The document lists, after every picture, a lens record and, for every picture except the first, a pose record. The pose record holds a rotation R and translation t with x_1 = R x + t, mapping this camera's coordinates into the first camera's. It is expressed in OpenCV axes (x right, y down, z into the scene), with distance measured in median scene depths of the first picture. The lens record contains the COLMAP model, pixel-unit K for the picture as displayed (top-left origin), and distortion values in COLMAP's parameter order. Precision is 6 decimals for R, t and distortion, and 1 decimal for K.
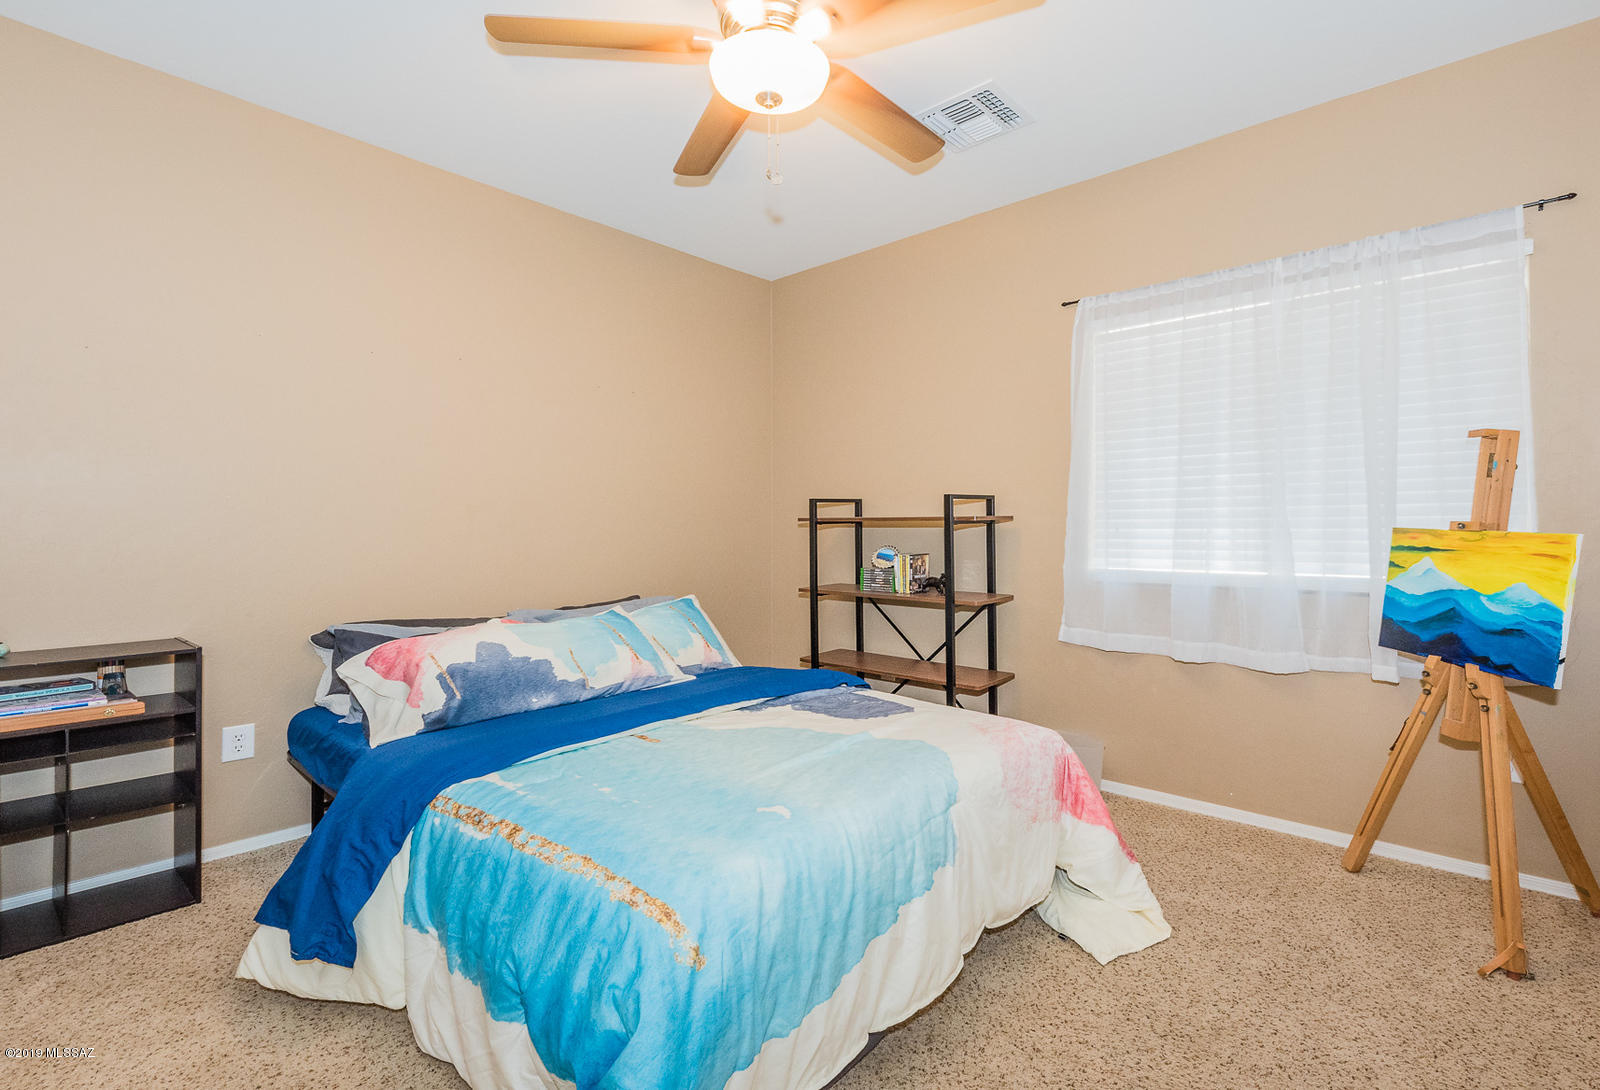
lens RADIAL K [[743.6, 0, 800.0], [0, 743.6, 545.0], [0, 0, 1]] dist [-0.001316, -0.000326]
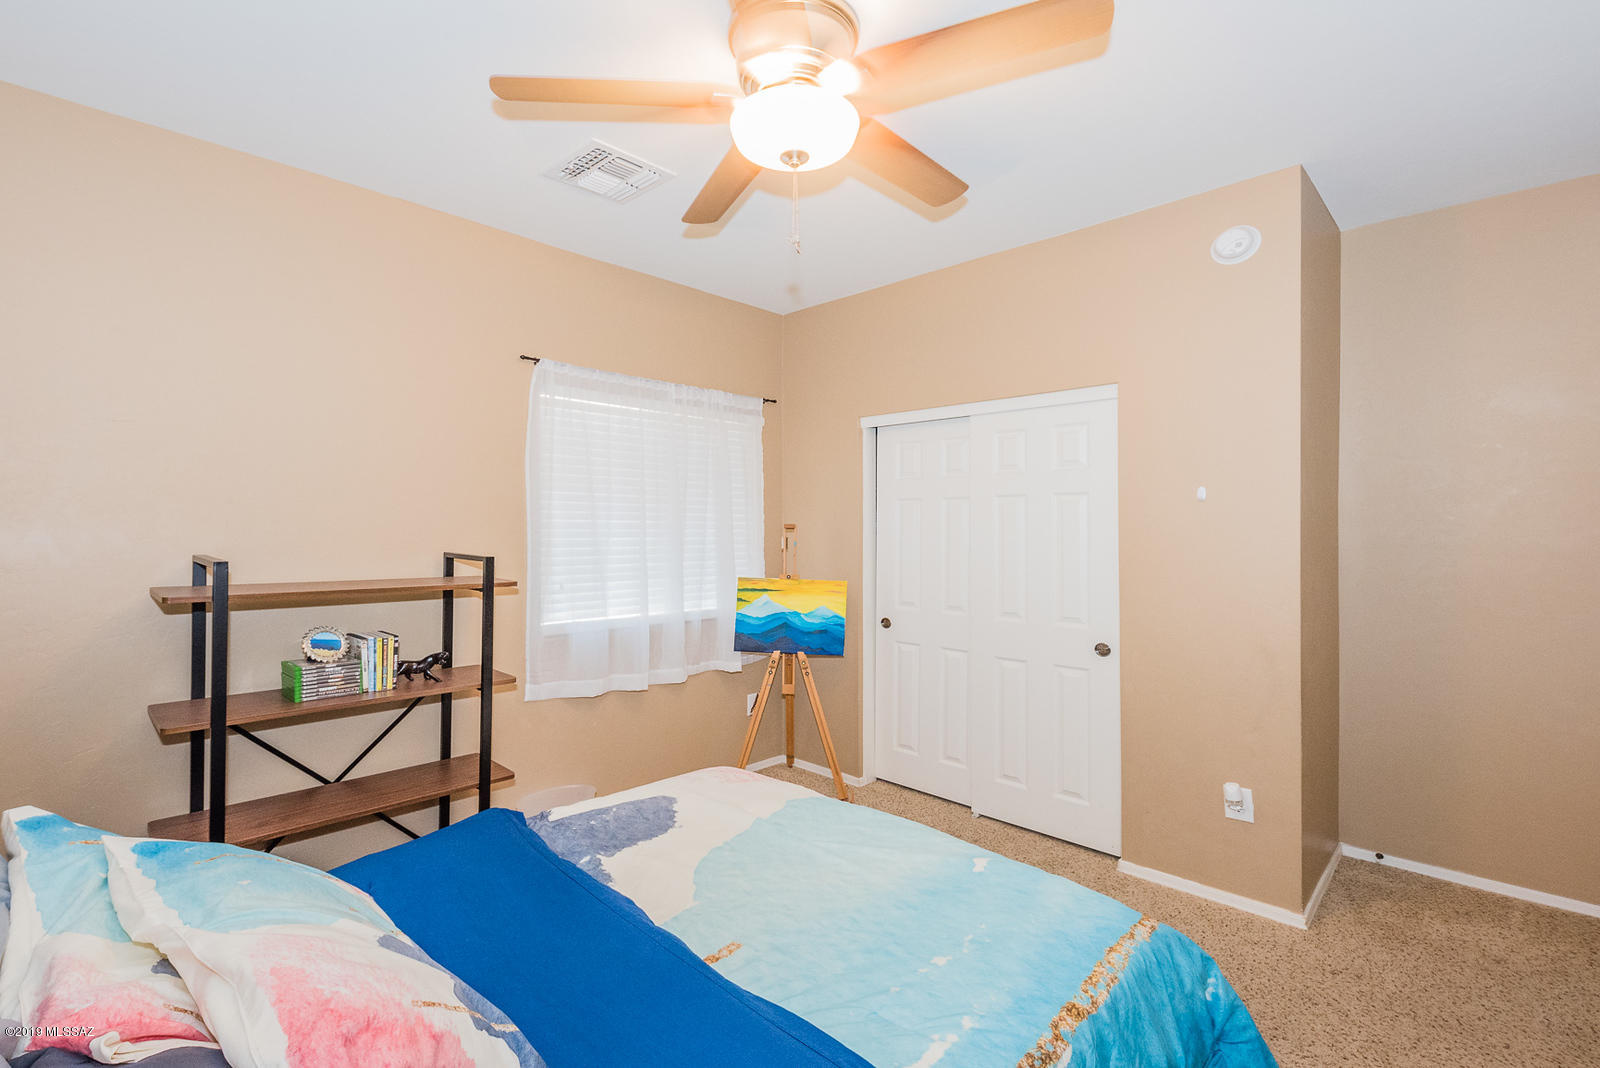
lens RADIAL K [[734.3, 0, 800.0], [0, 734.3, 534.0], [0, 0, 1]] dist [0.000956, 0.000109]
pose [[0.014691, -0.000387, 0.999892, -0.817358], [0.012271, 0.999925, 0.000206, -0.117621], [-0.999817, 0.012267, 0.014695, 0.849052]]
